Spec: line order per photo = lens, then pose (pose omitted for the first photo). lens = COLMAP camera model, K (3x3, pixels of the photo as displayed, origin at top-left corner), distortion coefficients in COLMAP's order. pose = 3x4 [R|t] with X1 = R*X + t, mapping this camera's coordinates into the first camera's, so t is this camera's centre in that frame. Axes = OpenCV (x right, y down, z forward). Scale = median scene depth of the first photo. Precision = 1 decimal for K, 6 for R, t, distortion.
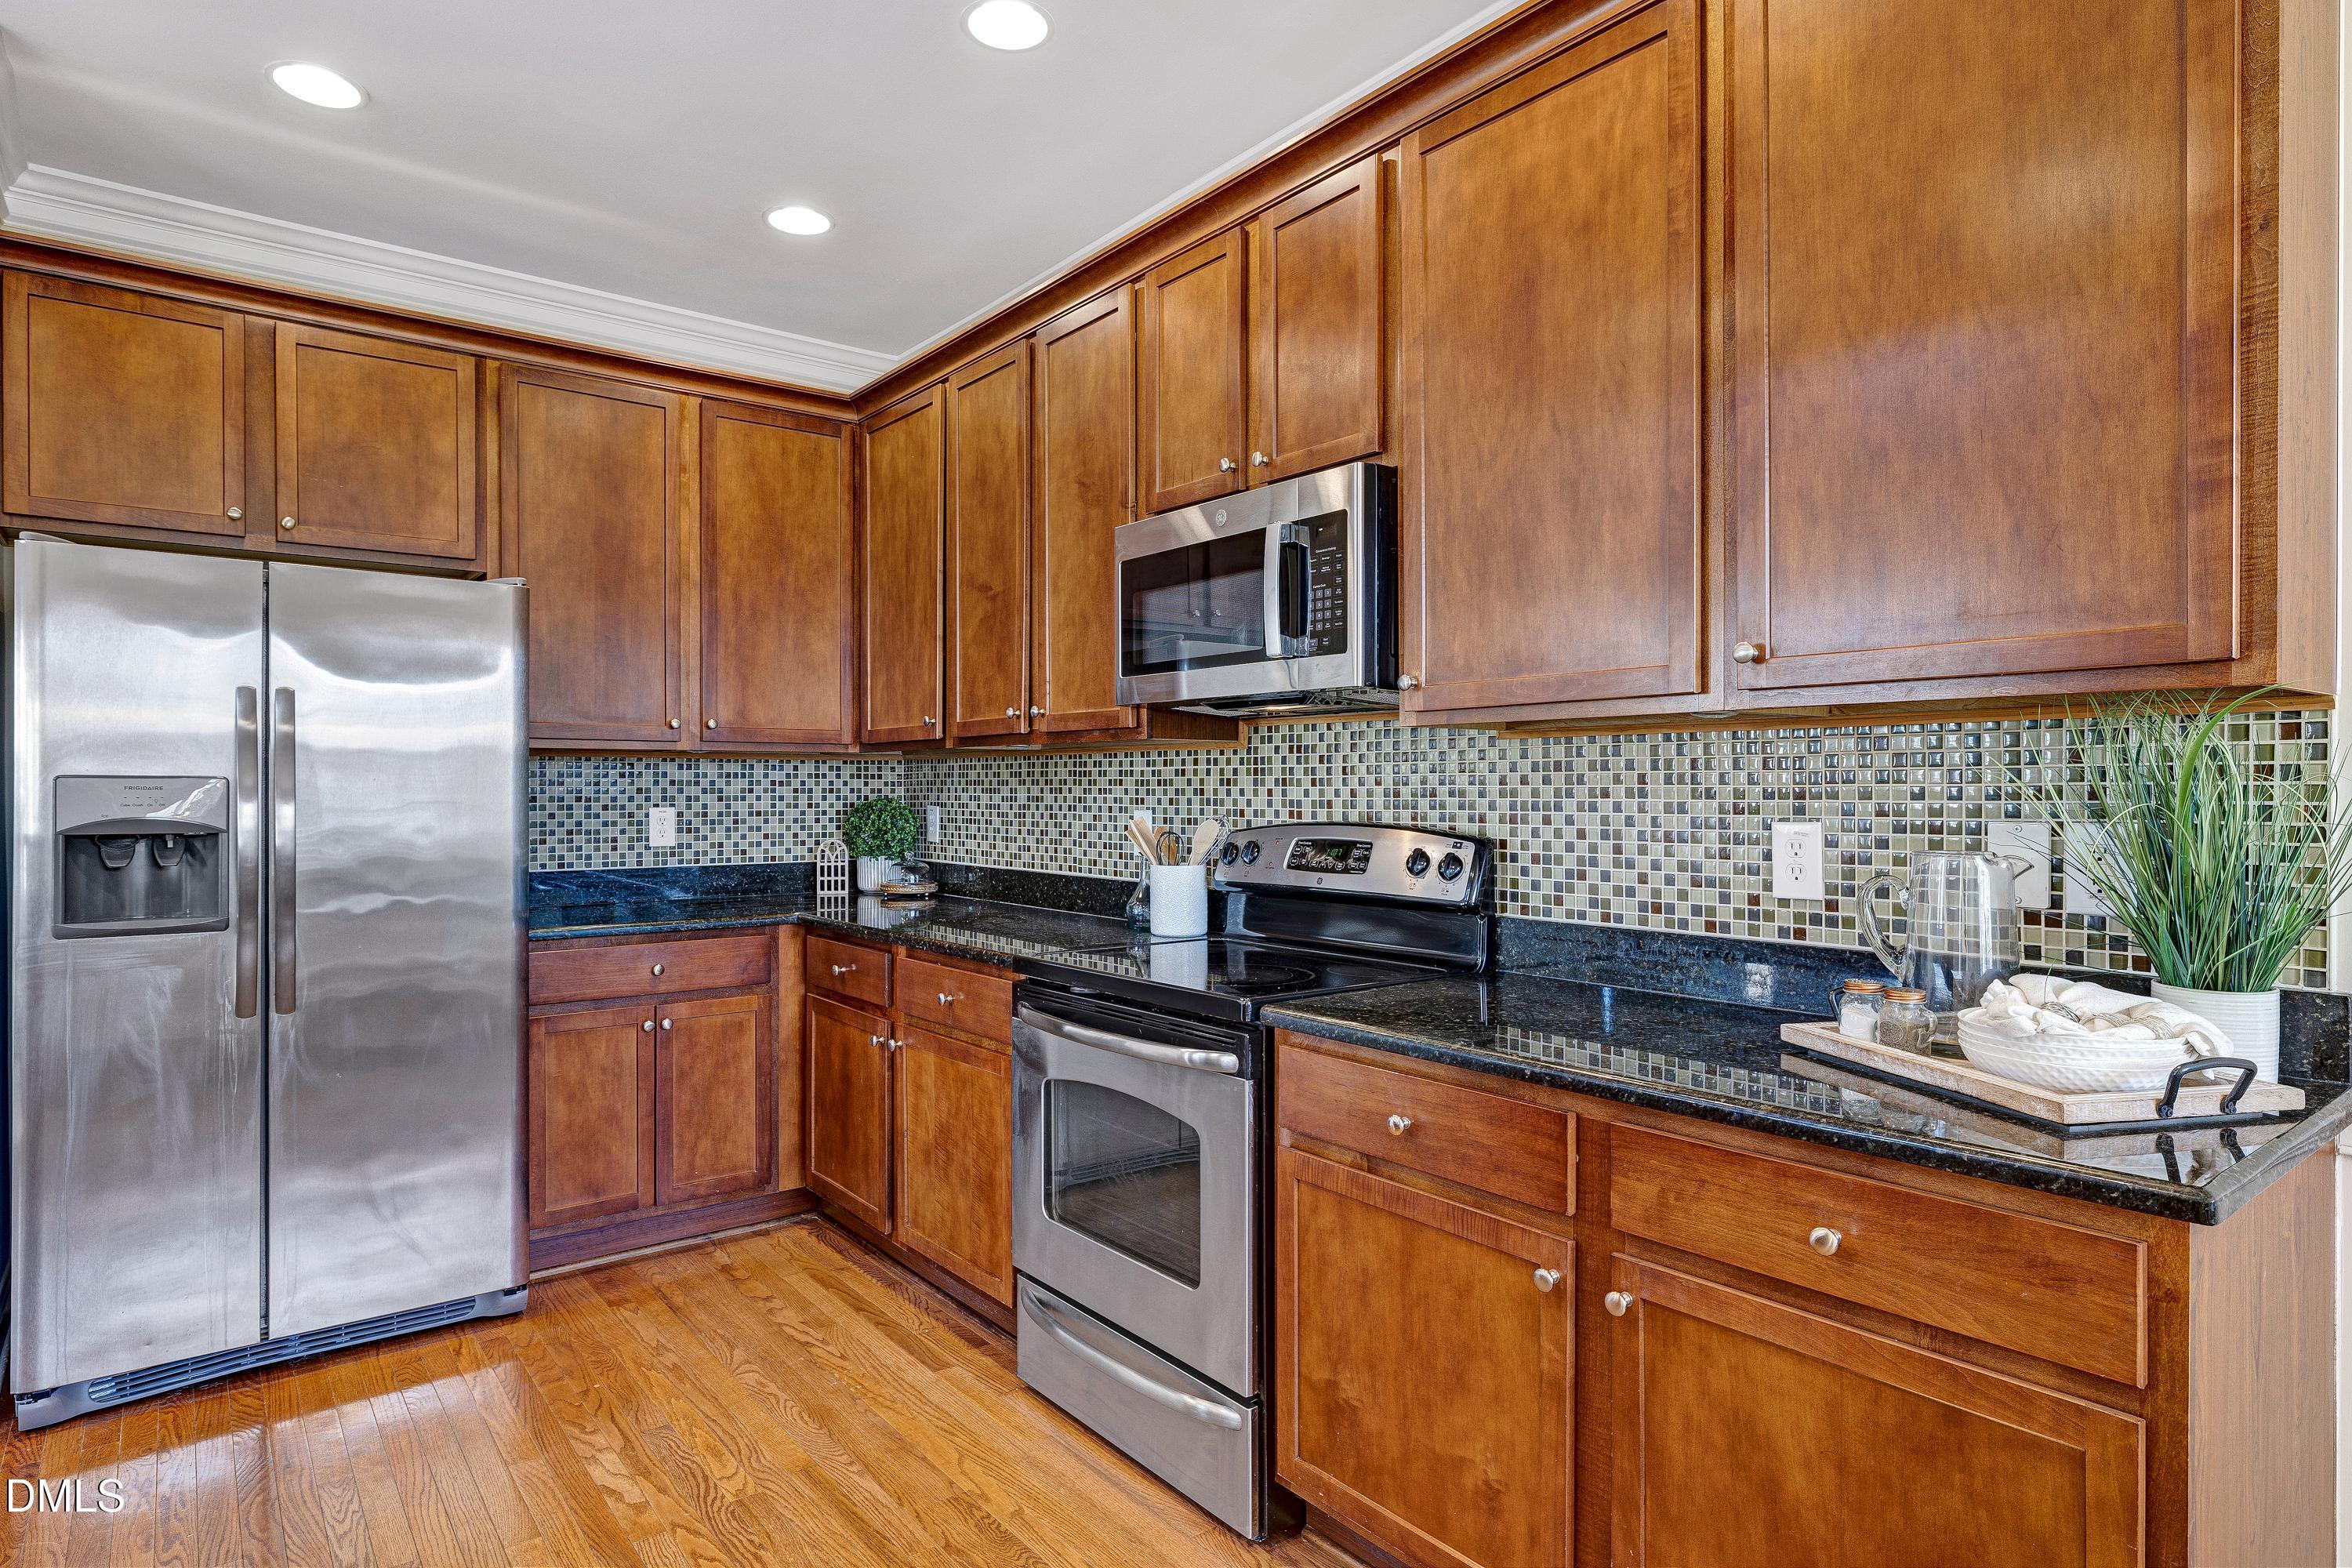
lens RADIAL K [[1278.5, 0, 1176.0], [0, 1278.5, 801.1], [0, 0, 1]] dist [0.002508, 0.000446]
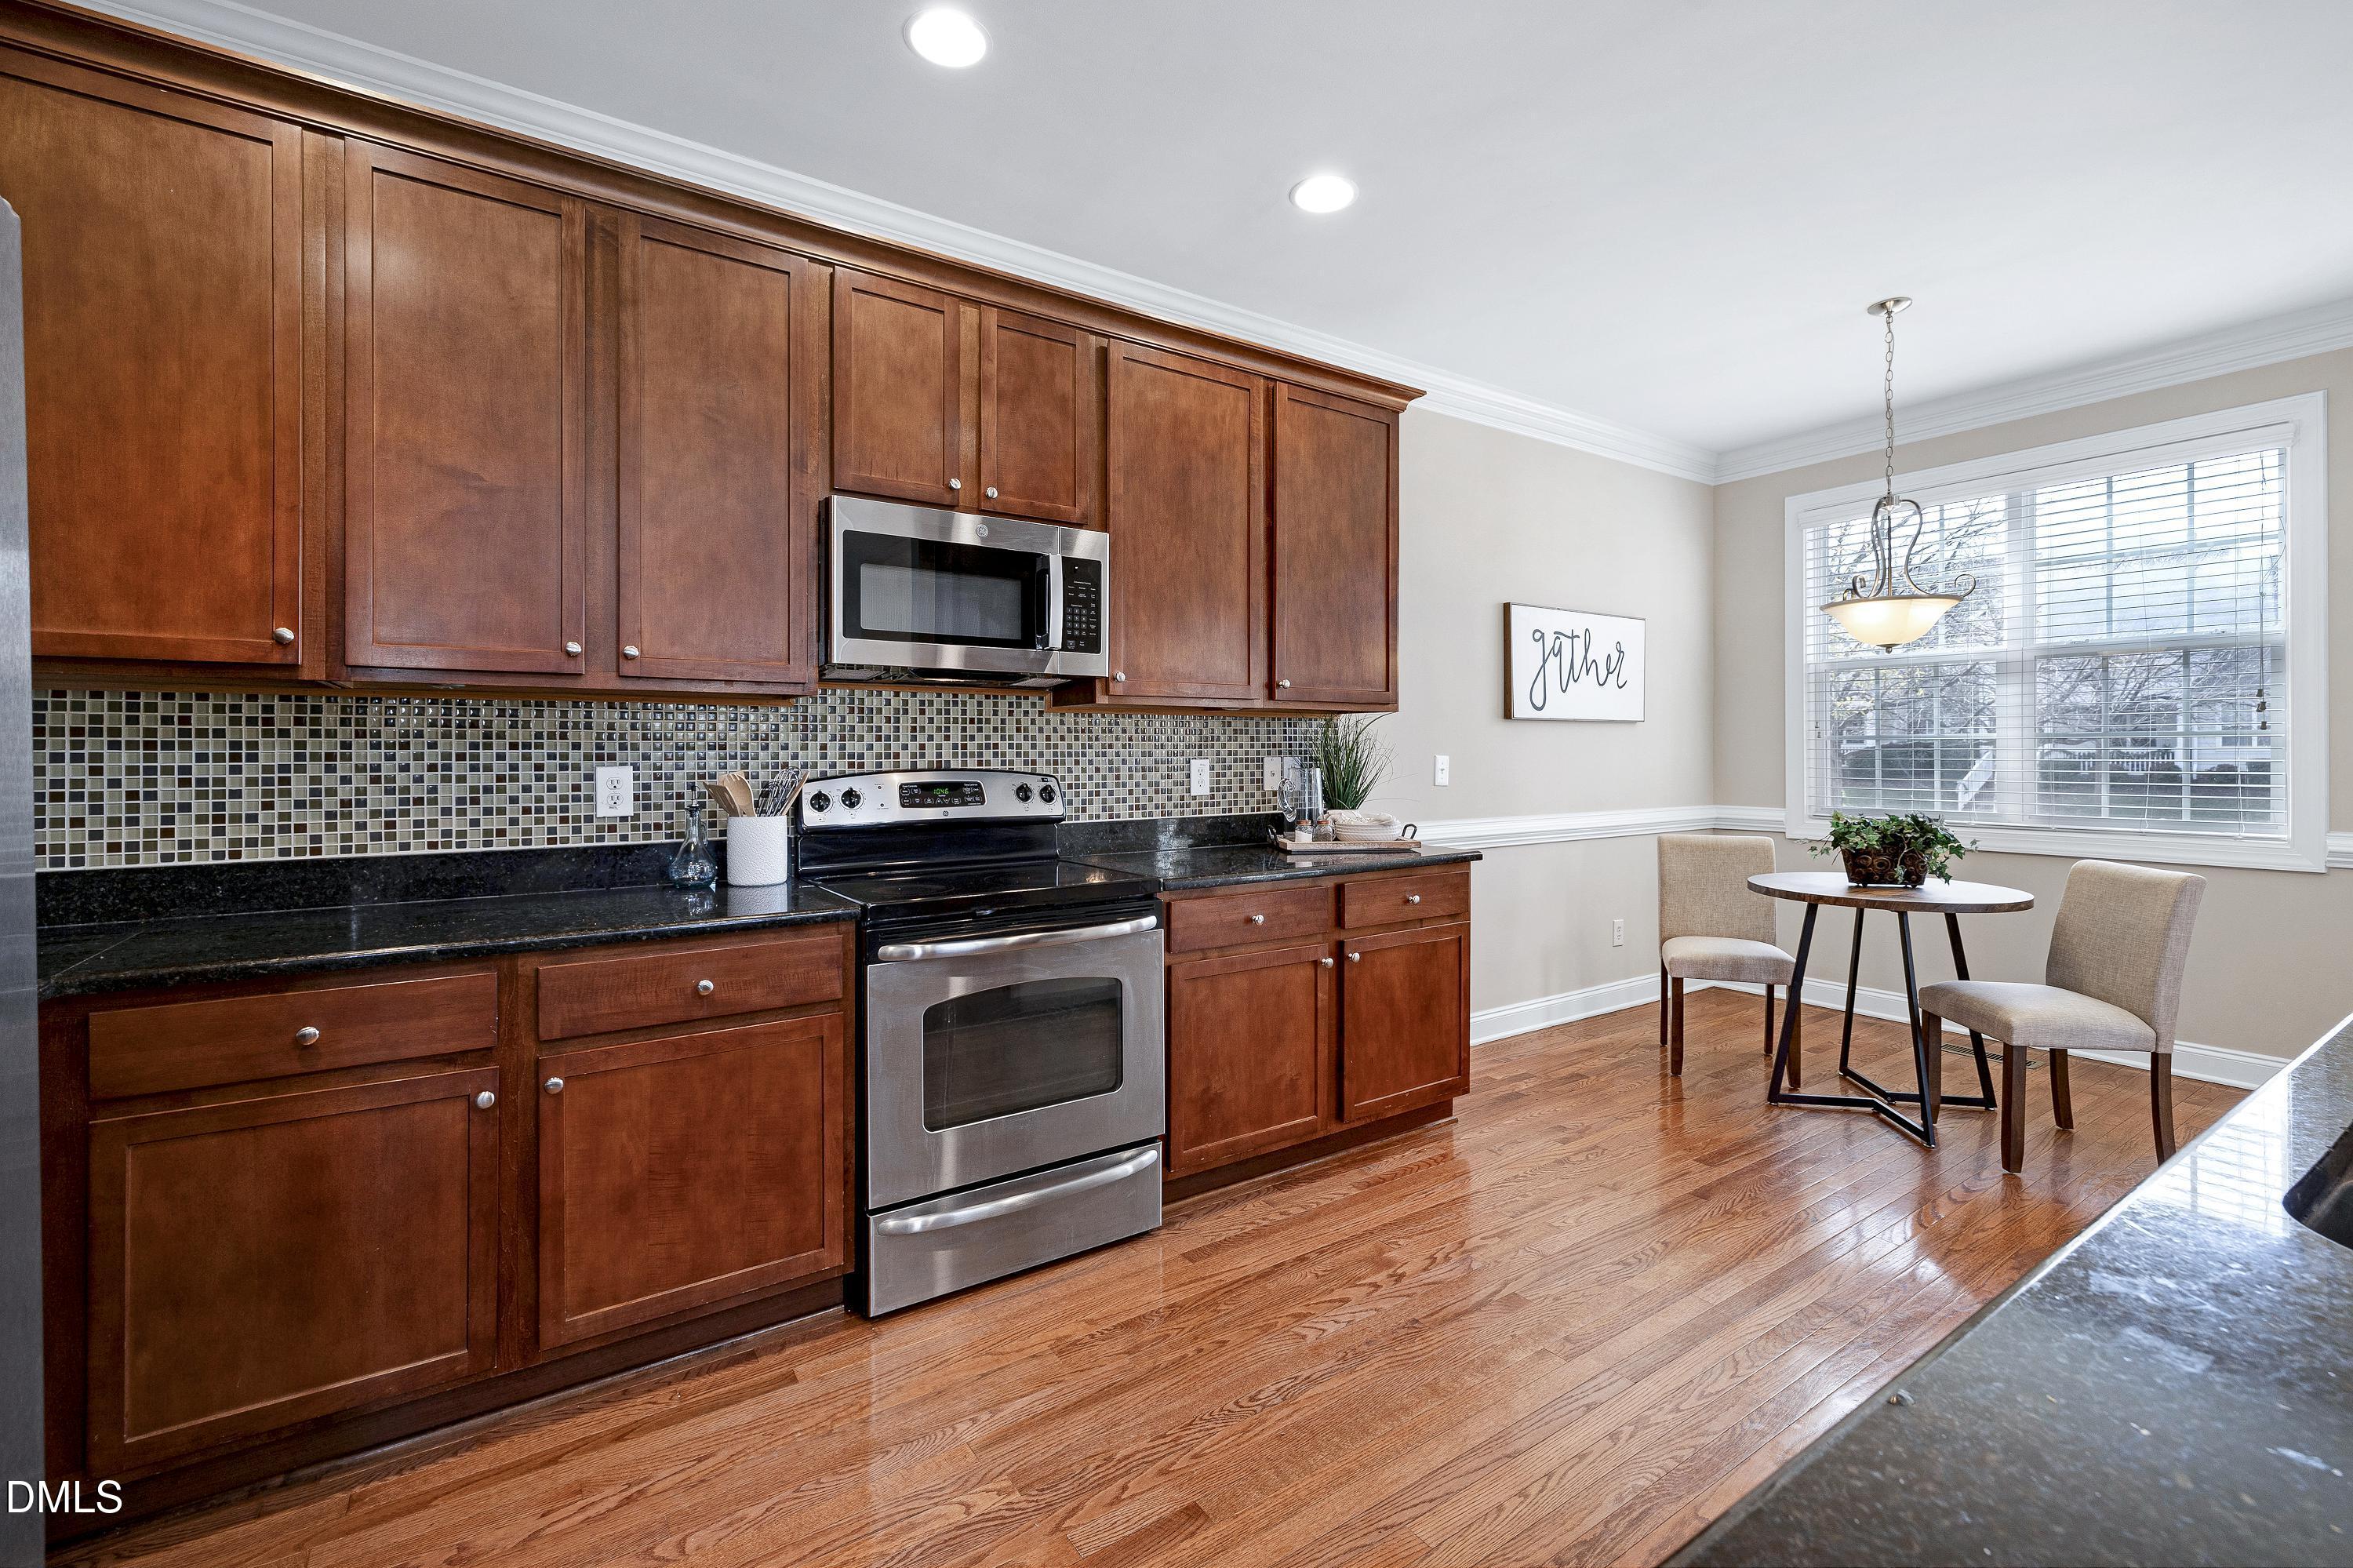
lens RADIAL K [[1005.8, 0, 1172.7], [0, 1005.8, 756.6], [0, 0, 1]] dist [0.002812, -0.000071]
pose [[0.078026, -0.007870, 0.996920, -0.813193], [0.011598, 0.999908, 0.006986, -0.000256], [-0.996884, 0.011017, 0.078110, 0.623711]]
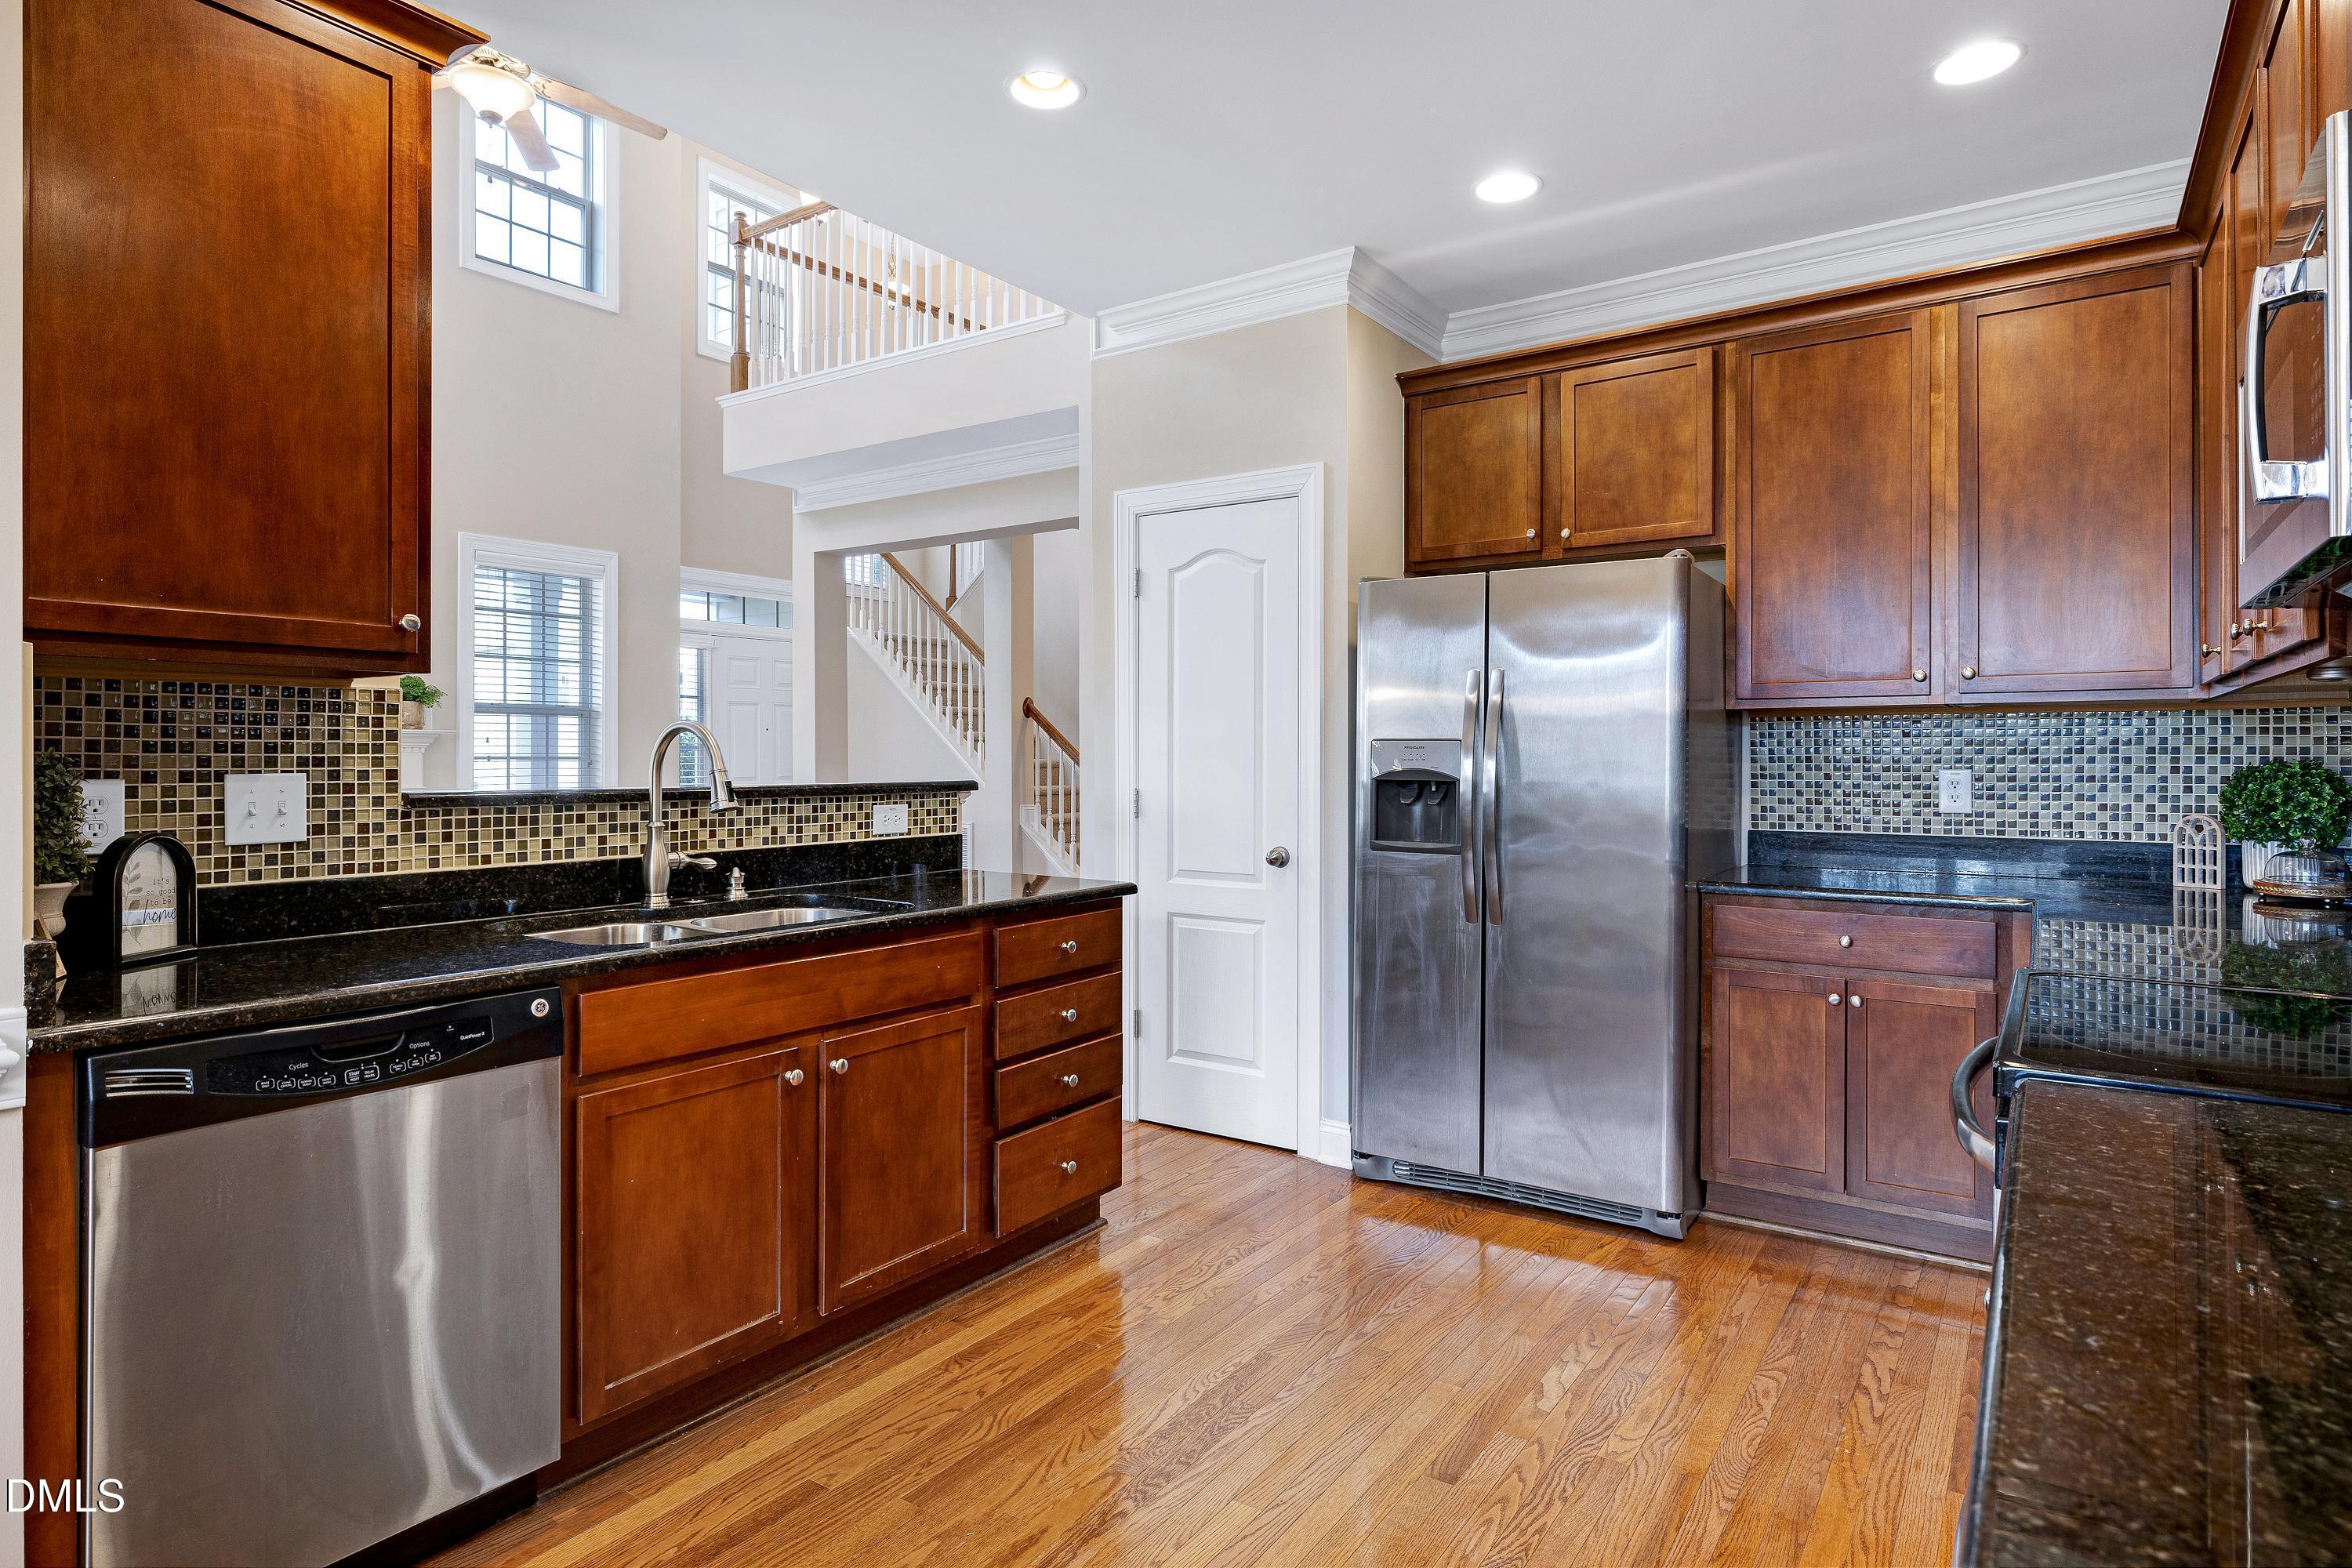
lens RADIAL K [[1278.5, 0, 1186.1], [0, 1278.5, 762.6], [0, 0, 1]] dist [0.002508, 0.000446]
pose [[0.296520, 0.004273, -0.955017, 0.386547], [-0.010149, 0.999948, 0.001323, 0.005767], [0.954973, 0.009300, 0.296548, 0.296150]]
